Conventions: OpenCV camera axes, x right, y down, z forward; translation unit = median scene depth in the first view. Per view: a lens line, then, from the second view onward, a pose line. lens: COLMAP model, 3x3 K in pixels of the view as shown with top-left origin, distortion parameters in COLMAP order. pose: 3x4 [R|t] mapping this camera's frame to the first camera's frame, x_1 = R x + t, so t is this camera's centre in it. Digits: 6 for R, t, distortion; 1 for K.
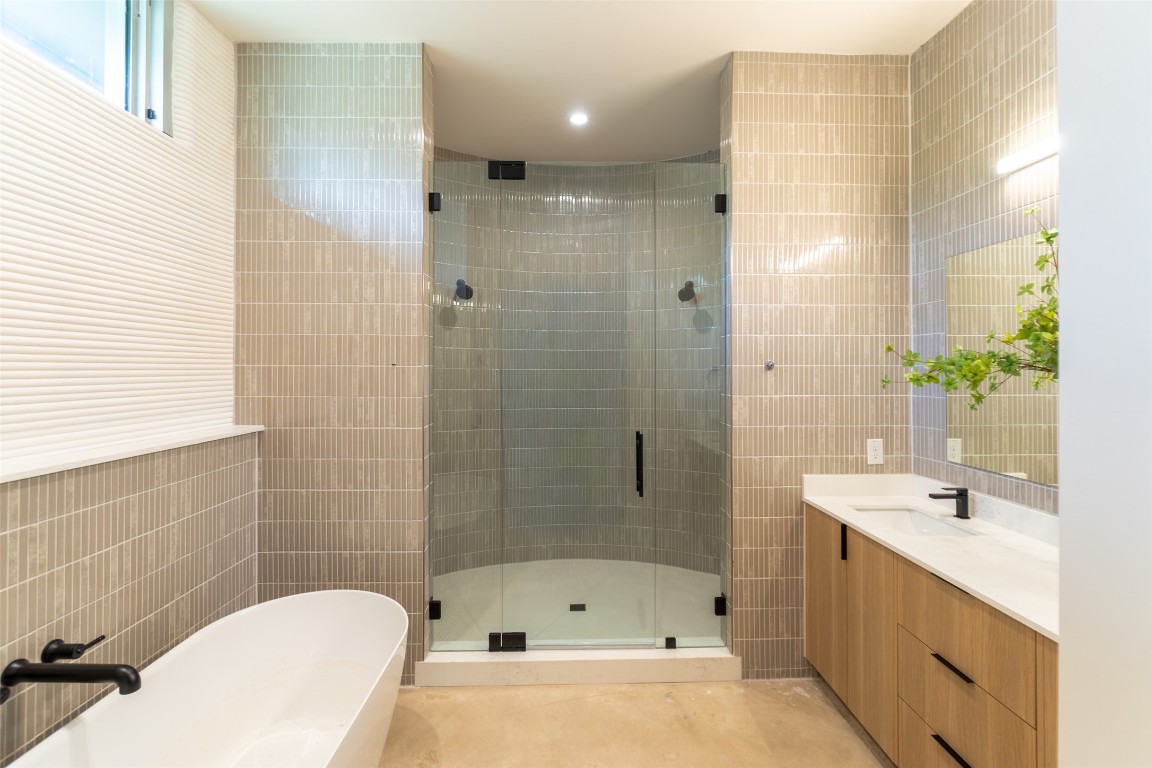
lens RADIAL K [[498.8, 0, 578.2], [0, 498.8, 362.1], [0, 0, 1]] dist [-0.000647, -0.000205]
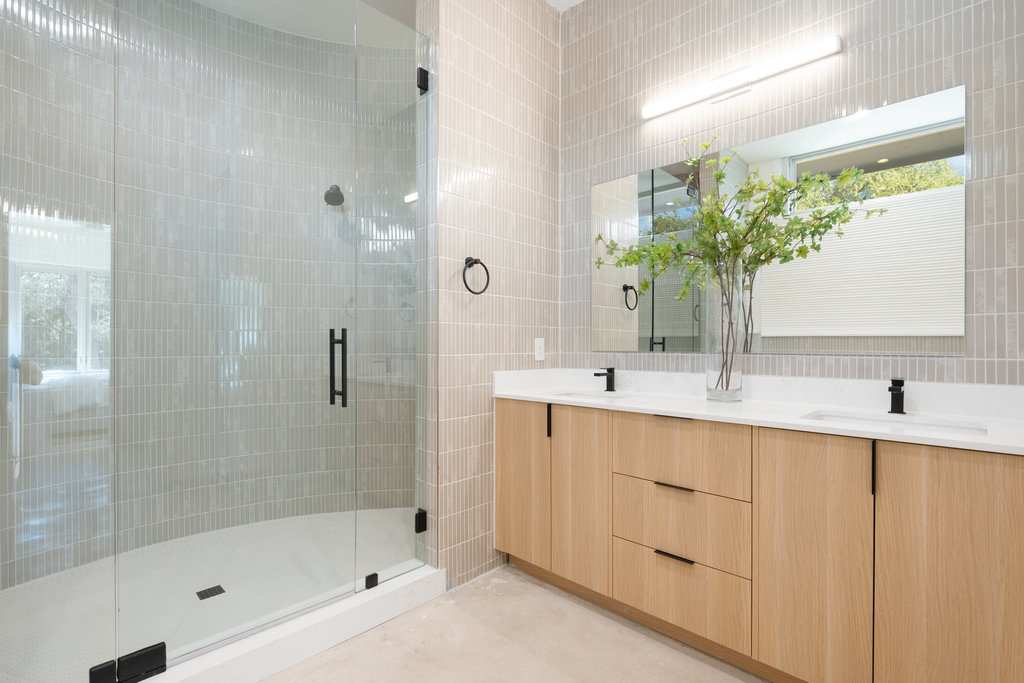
lens RADIAL K [[480.0, 0, 510.8], [0, 480.0, 337.6], [0, 0, 1]] dist [0.008219, -0.008362]
pose [[0.723287, 0.004815, 0.690531, -0.207572], [-0.008796, 0.999959, 0.002240, 0.154226], [-0.690492, -0.007695, 0.723299, 0.263830]]
